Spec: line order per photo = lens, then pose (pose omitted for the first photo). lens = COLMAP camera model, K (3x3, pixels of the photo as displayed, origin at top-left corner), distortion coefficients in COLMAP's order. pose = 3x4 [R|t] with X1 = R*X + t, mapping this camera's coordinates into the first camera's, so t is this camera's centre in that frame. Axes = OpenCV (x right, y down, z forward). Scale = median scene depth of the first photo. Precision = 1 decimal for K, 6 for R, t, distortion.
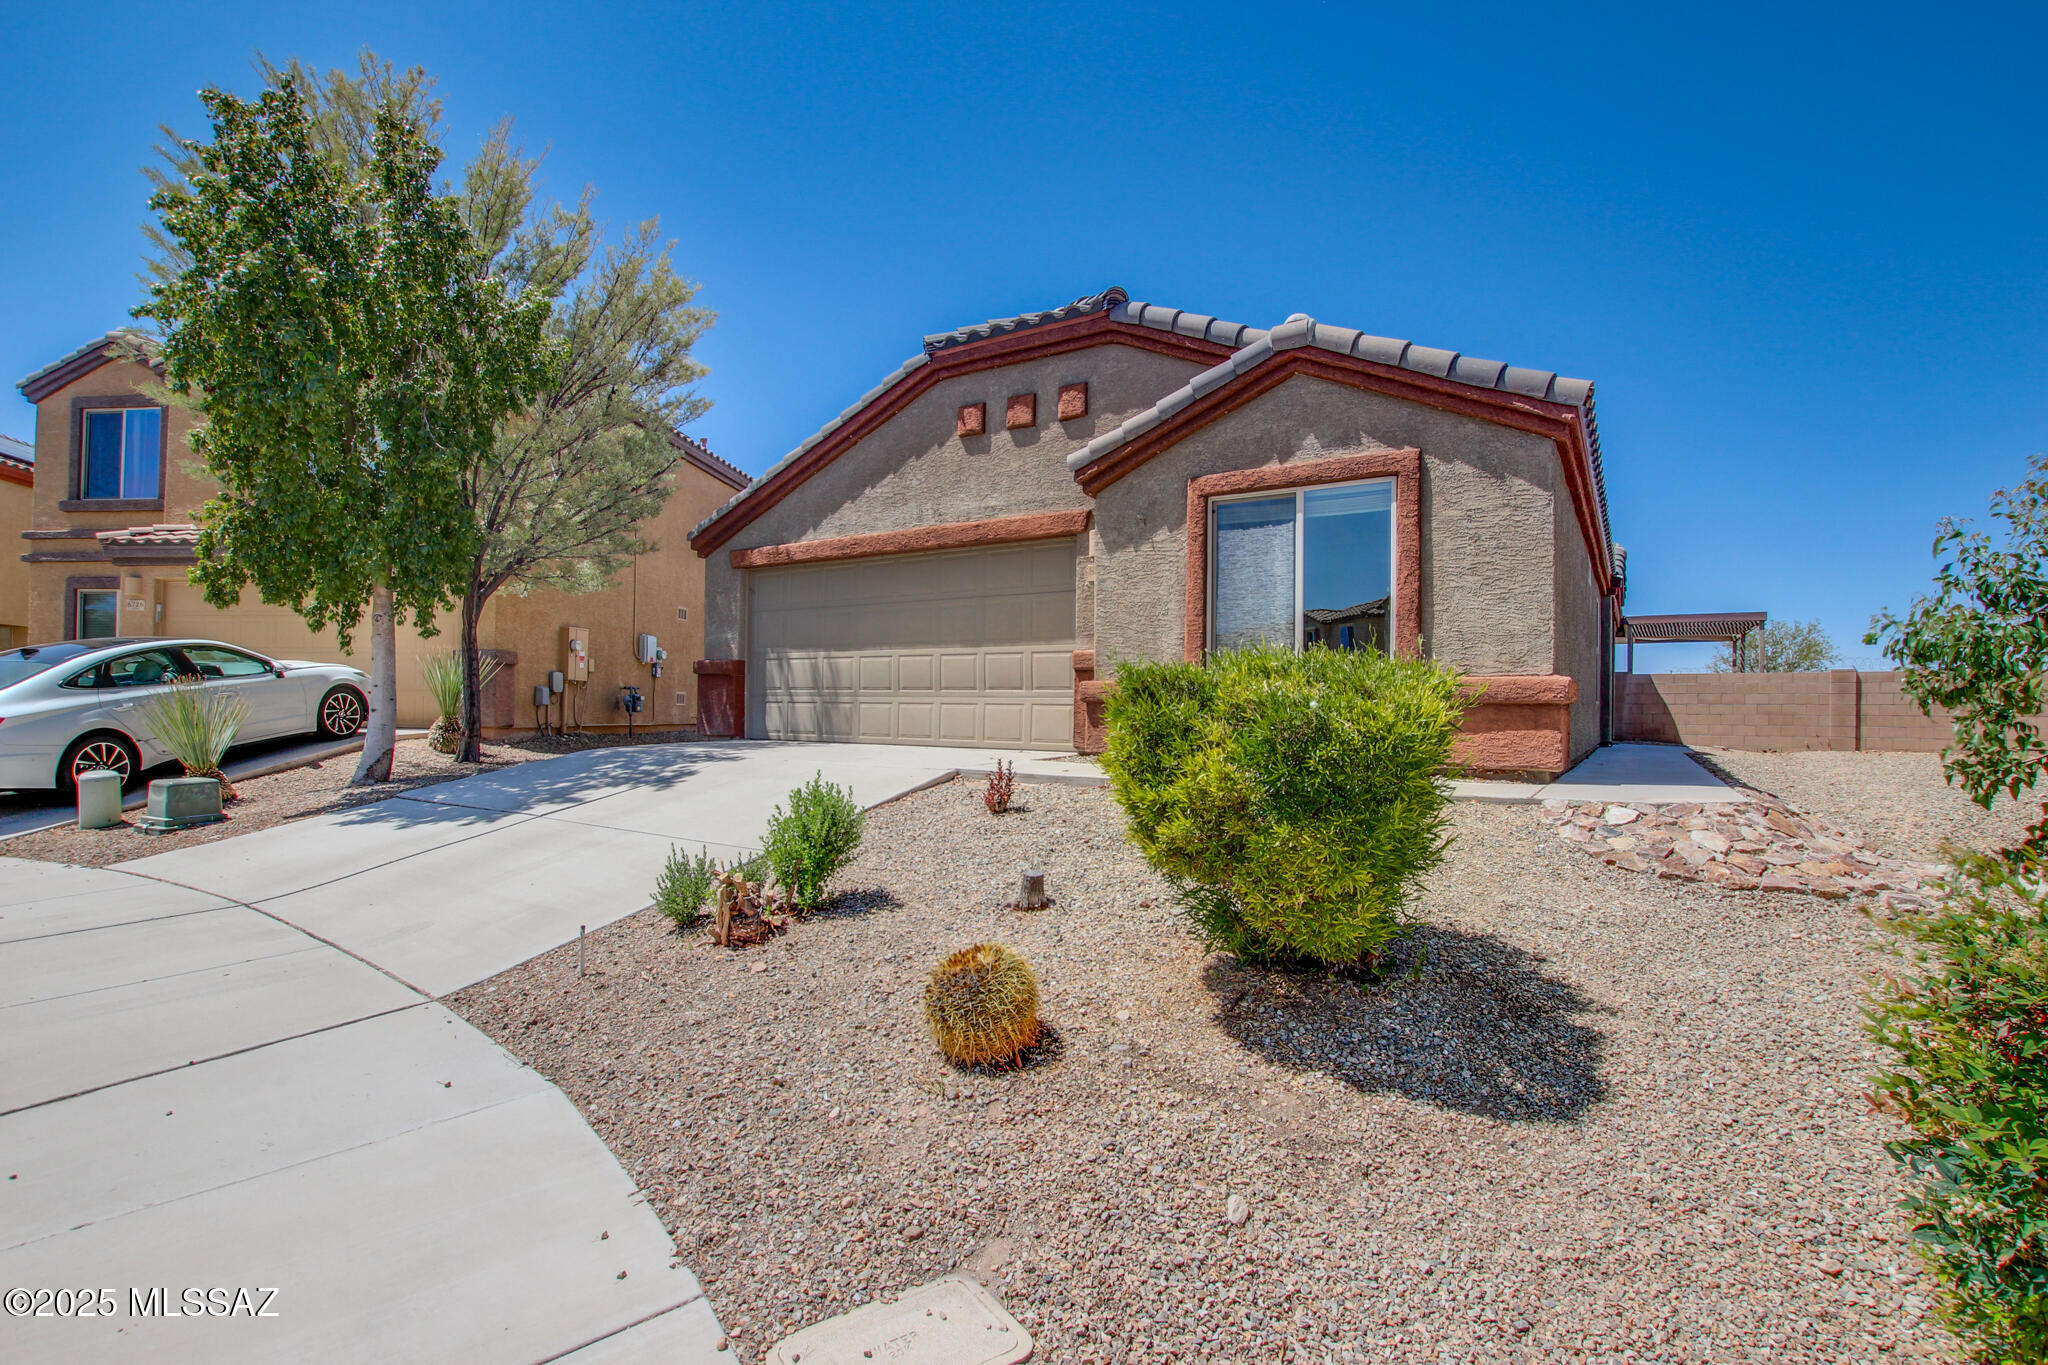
lens RADIAL K [[968.8, 0, 1031.1], [0, 968.8, 699.9], [0, 0, 1]] dist [-0.029623, 0.001538]
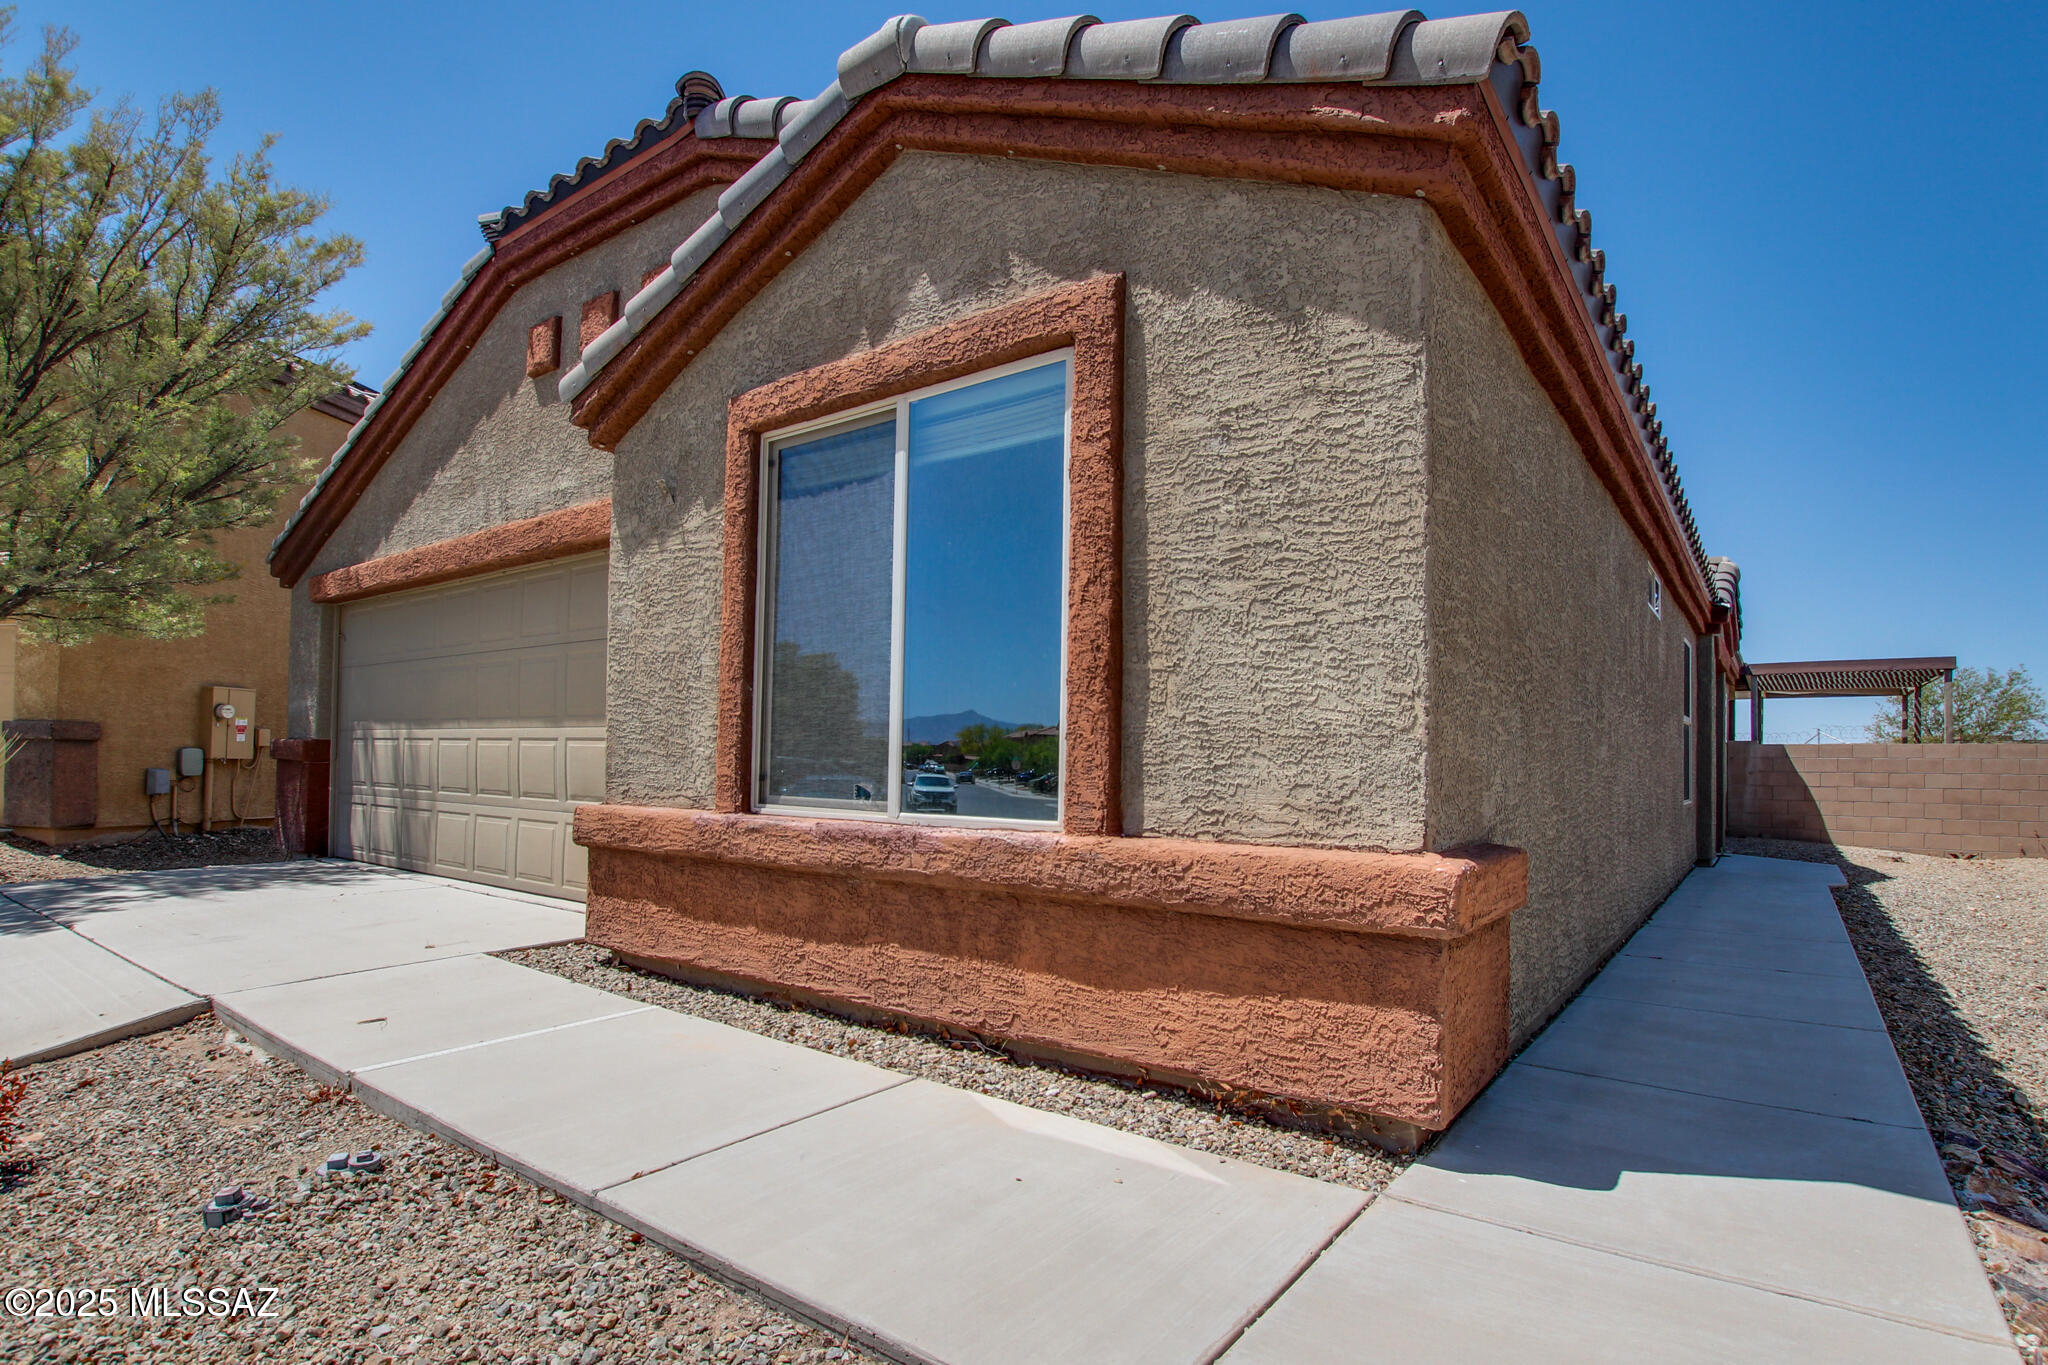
lens RADIAL K [[1043.7, 0, 996.4], [0, 1043.7, 733.7], [0, 0, 1]] dist [-0.031078, 0.001650]
pose [[0.996101, 0.001865, -0.088196, 0.295287], [-0.003438, 0.999838, -0.017692, -0.043925], [0.088148, 0.017926, 0.995946, 0.424398]]
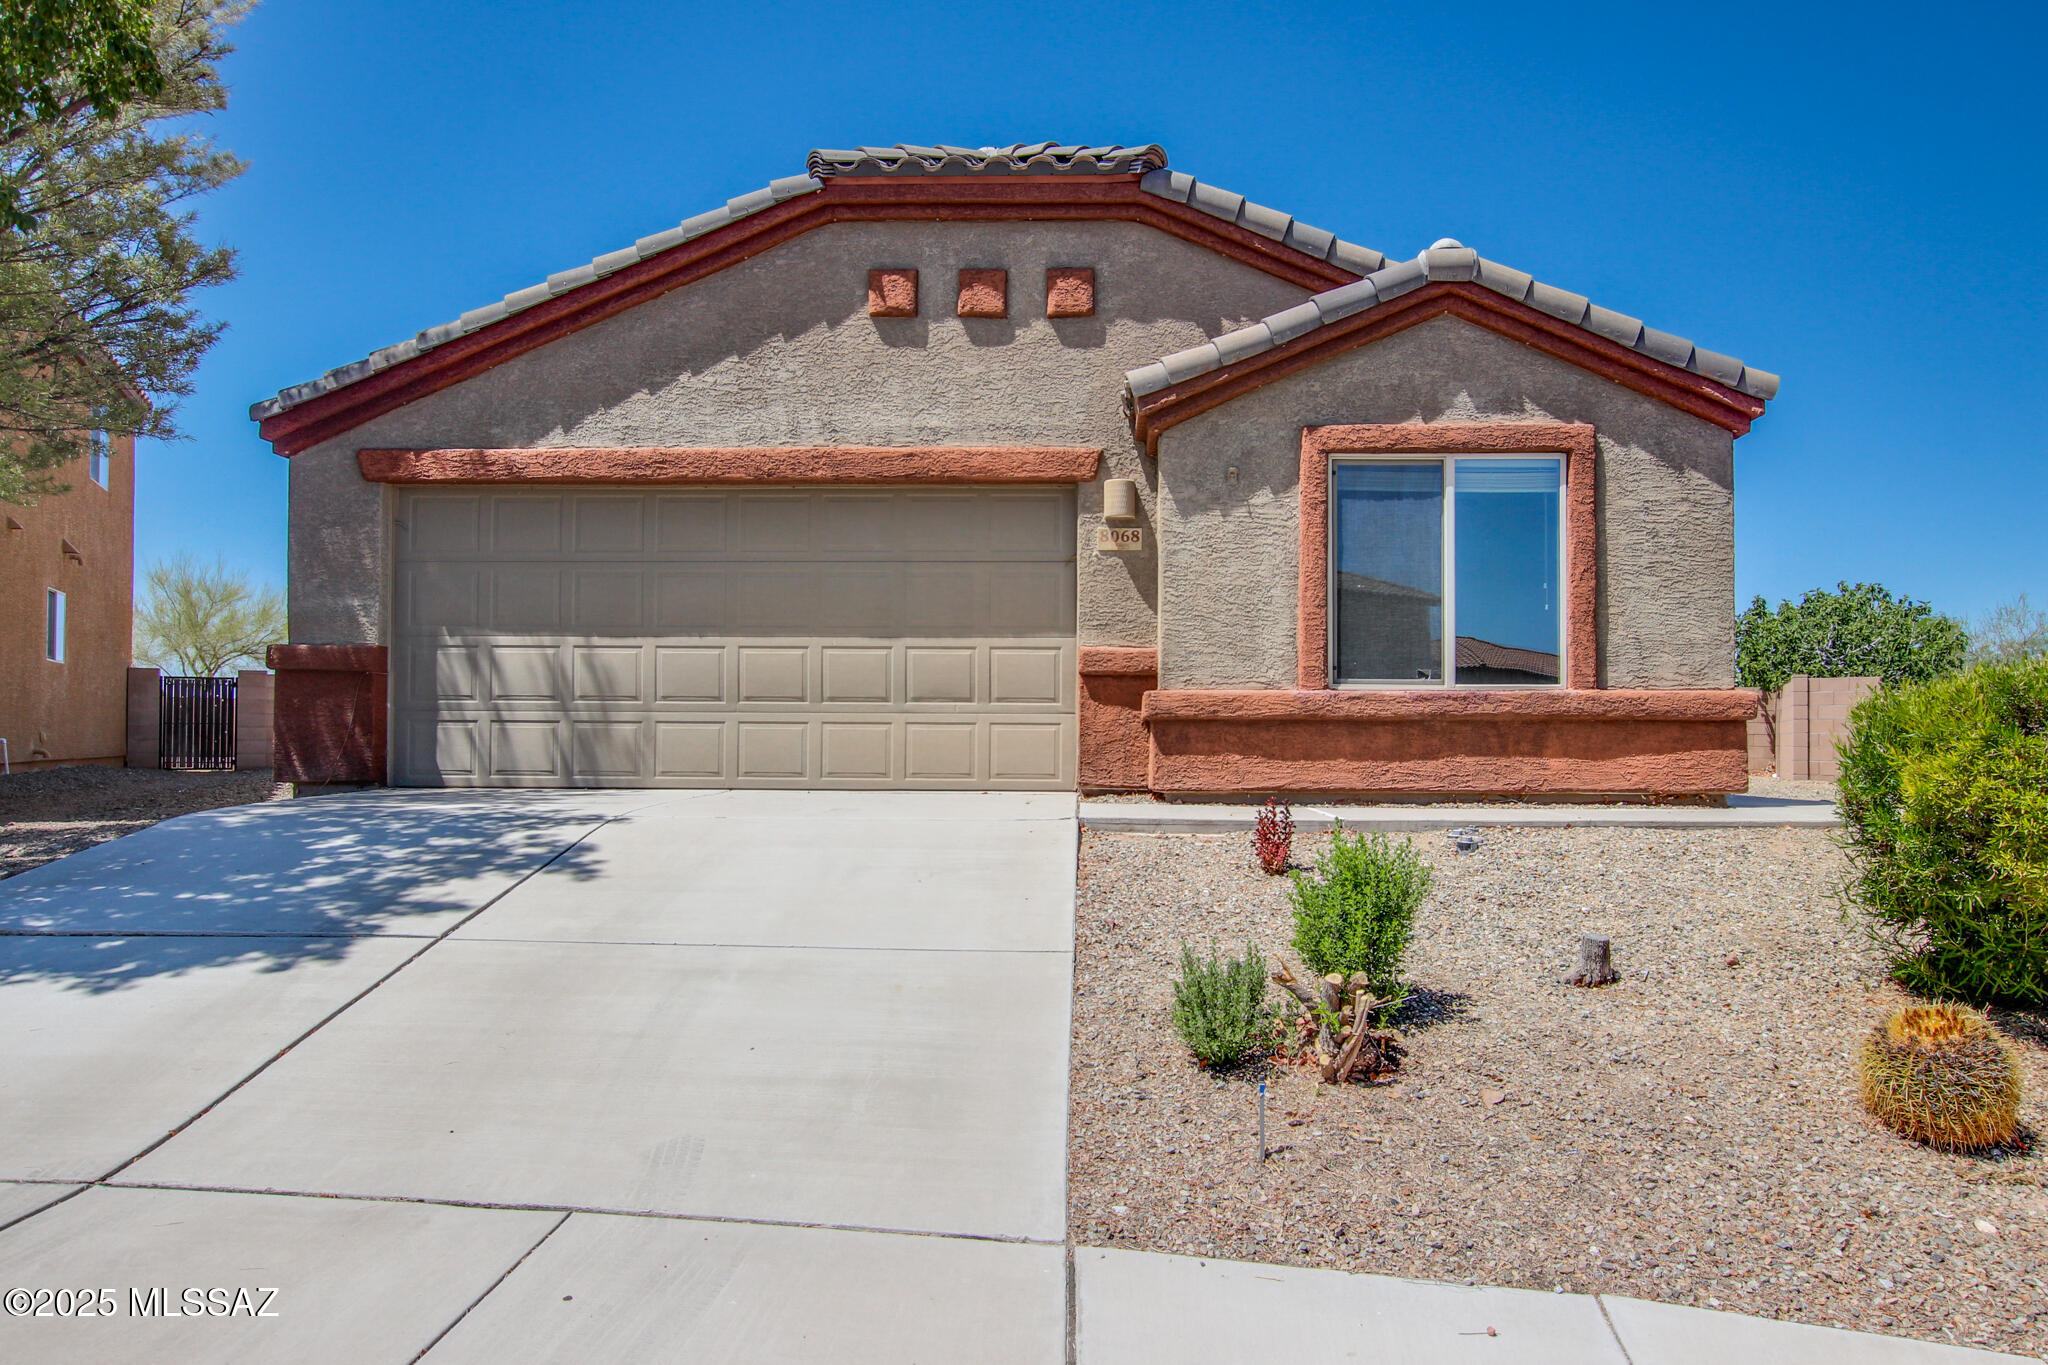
lens RADIAL K [[1393.7, 0, 1094.1], [0, 1393.7, 712.7], [0, 0, 1]] dist [-0.008603, 0.001917]
pose [[0.854760, 0.002506, 0.519017, -0.471618], [0.000512, 0.999984, -0.005672, 0.002702], [-0.519023, 0.005114, 0.854745, 0.127179]]
